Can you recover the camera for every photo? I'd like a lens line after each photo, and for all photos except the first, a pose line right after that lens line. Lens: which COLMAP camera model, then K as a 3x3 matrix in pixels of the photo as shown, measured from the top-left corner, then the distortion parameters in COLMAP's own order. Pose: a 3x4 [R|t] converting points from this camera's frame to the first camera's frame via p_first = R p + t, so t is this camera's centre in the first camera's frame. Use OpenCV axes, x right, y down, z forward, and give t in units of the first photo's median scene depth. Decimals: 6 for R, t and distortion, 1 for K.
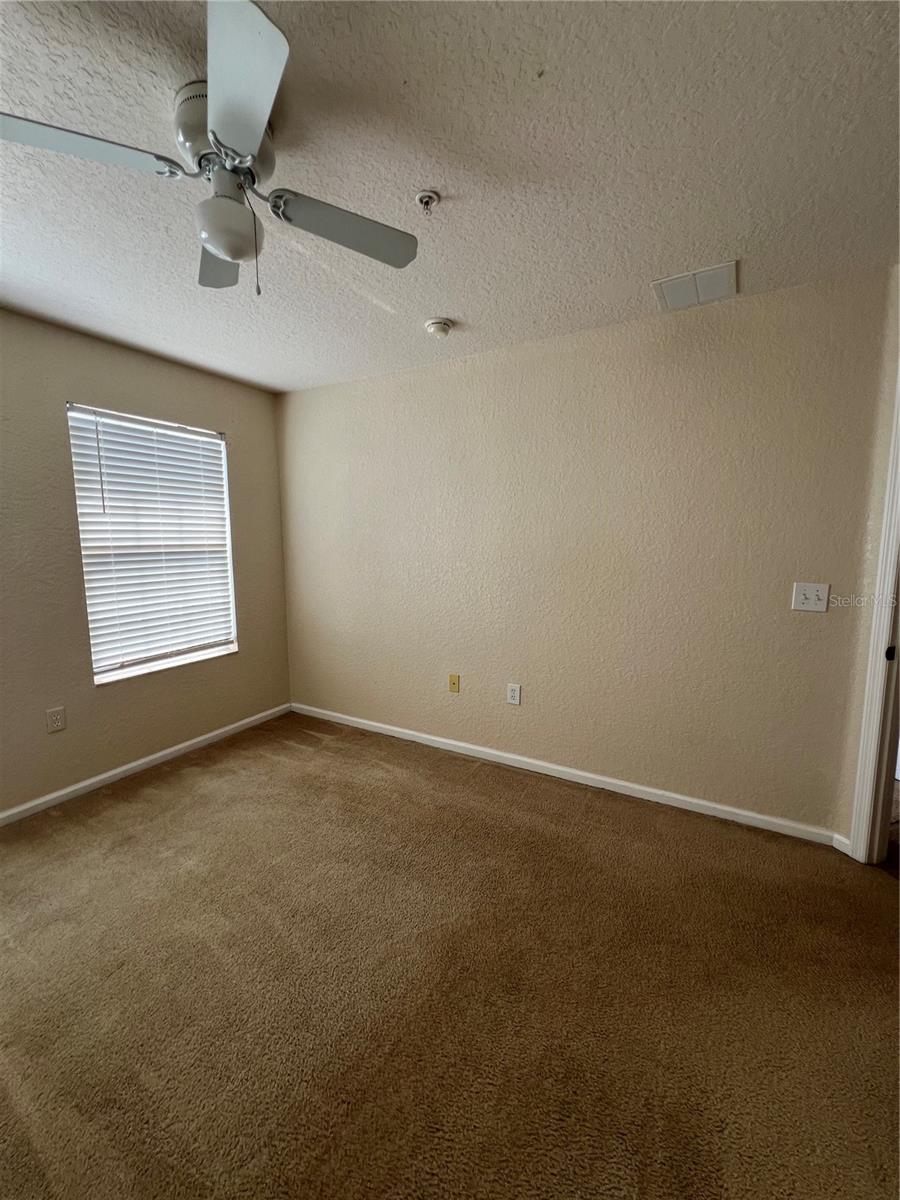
lens RADIAL K [[481.2, 0, 454.1], [0, 481.2, 601.5], [0, 0, 1]] dist [-0.002116, 0.000983]
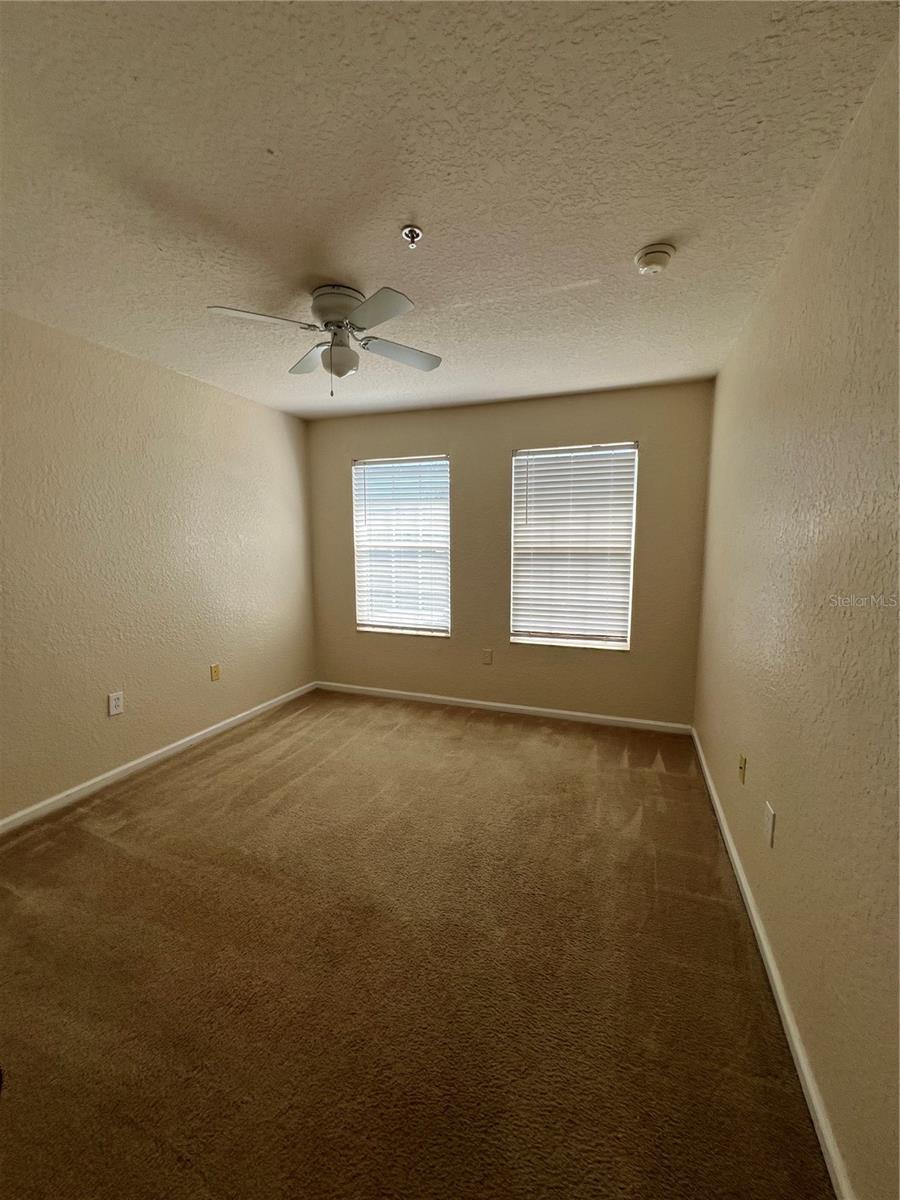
lens RADIAL K [[481.2, 0, 452.2], [0, 481.2, 597.9], [0, 0, 1]] dist [-0.002116, 0.000983]
pose [[0.160021, 0.120531, -0.979727, 0.579839], [-0.130444, 0.986395, 0.100045, -0.074028], [0.978457, 0.111790, 0.173566, 0.508765]]
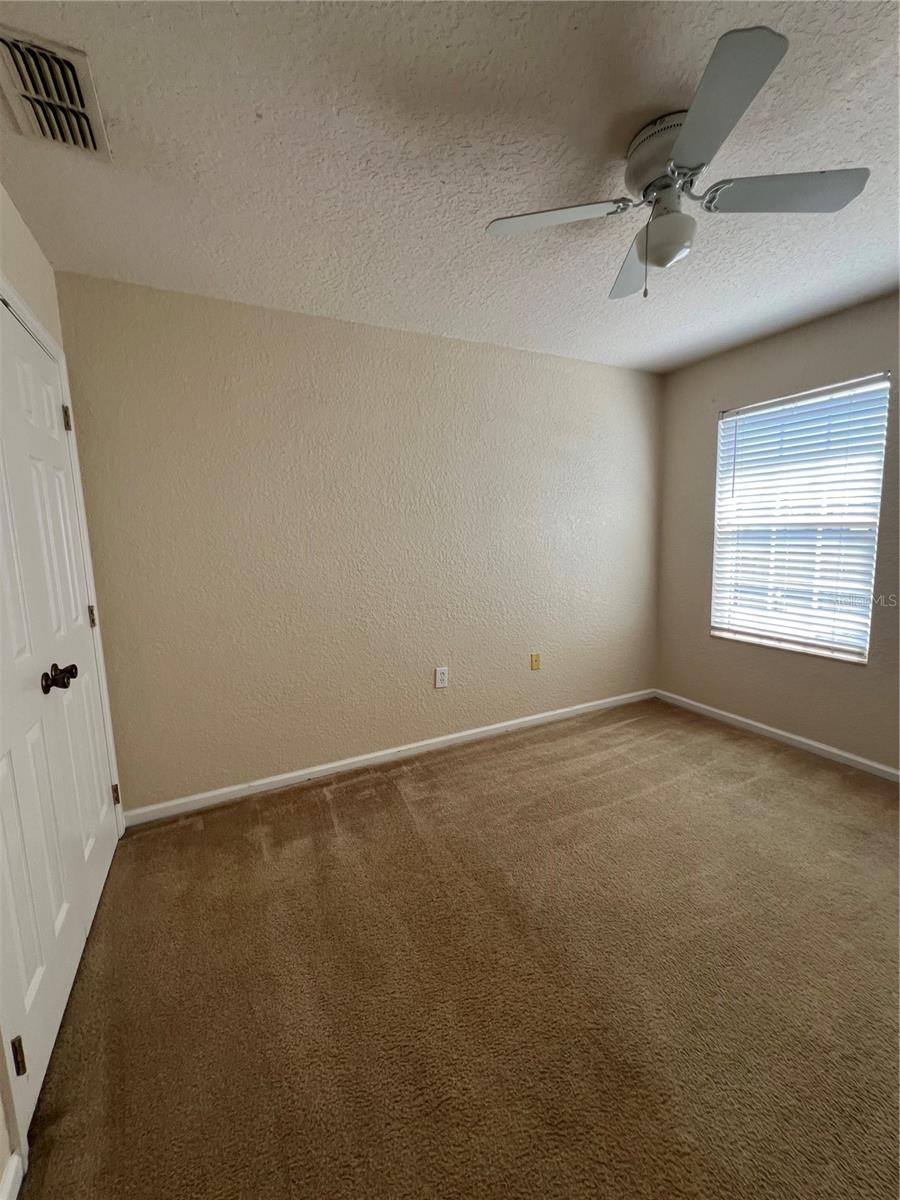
lens RADIAL K [[481.2, 0, 450.3], [0, 481.2, 597.3], [0, 0, 1]] dist [-0.002116, 0.000983]
pose [[-0.559607, 0.126436, -0.819057, 0.367208], [-0.080650, 0.975295, 0.205656, -0.062270], [0.824825, 0.181143, -0.535585, 0.576286]]
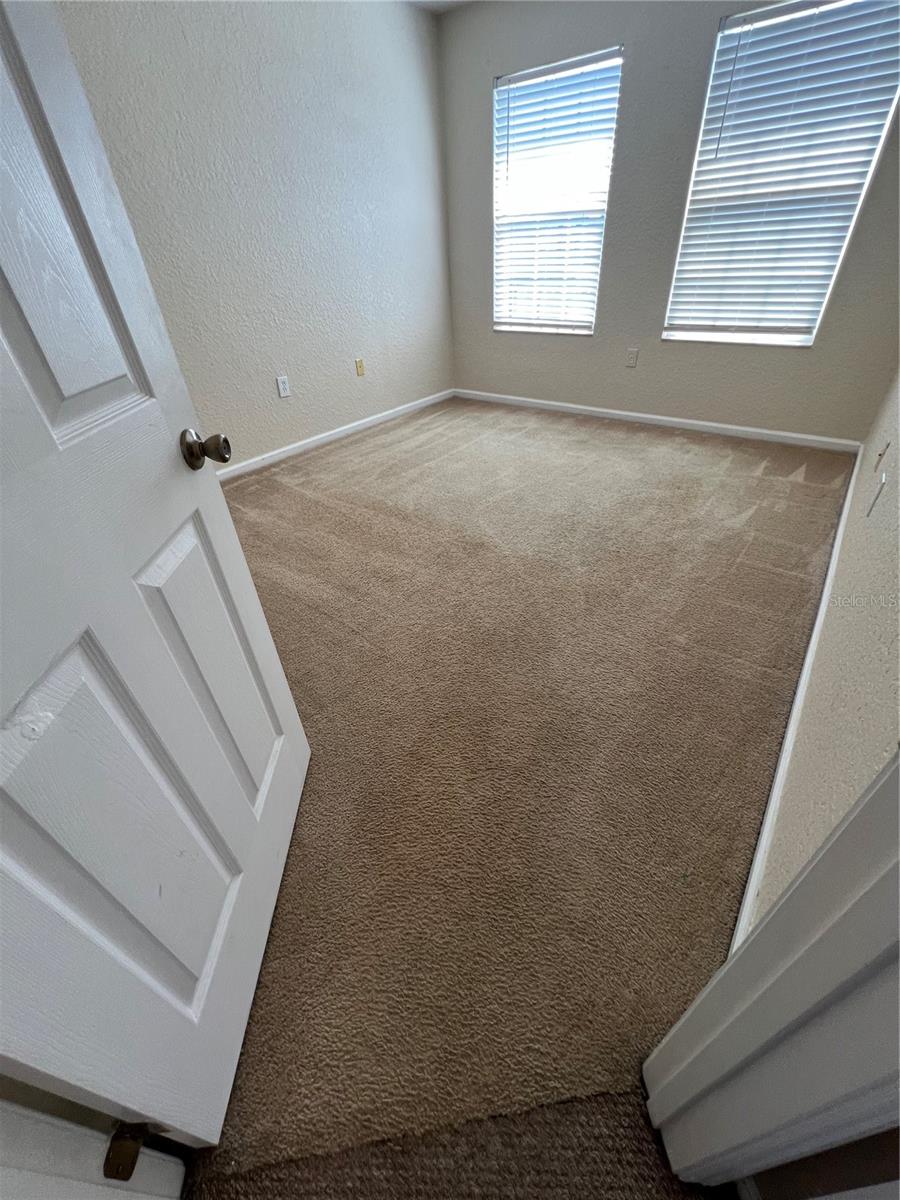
lens RADIAL K [[481.2, 0, 453.0], [0, 481.2, 596.9], [0, 0, 1]] dist [-0.002116, 0.000983]
pose [[-0.137925, 0.587631, -0.797287, 0.688708], [-0.085257, 0.794949, 0.600656, -0.001444], [0.986766, 0.150820, -0.059544, 0.574449]]
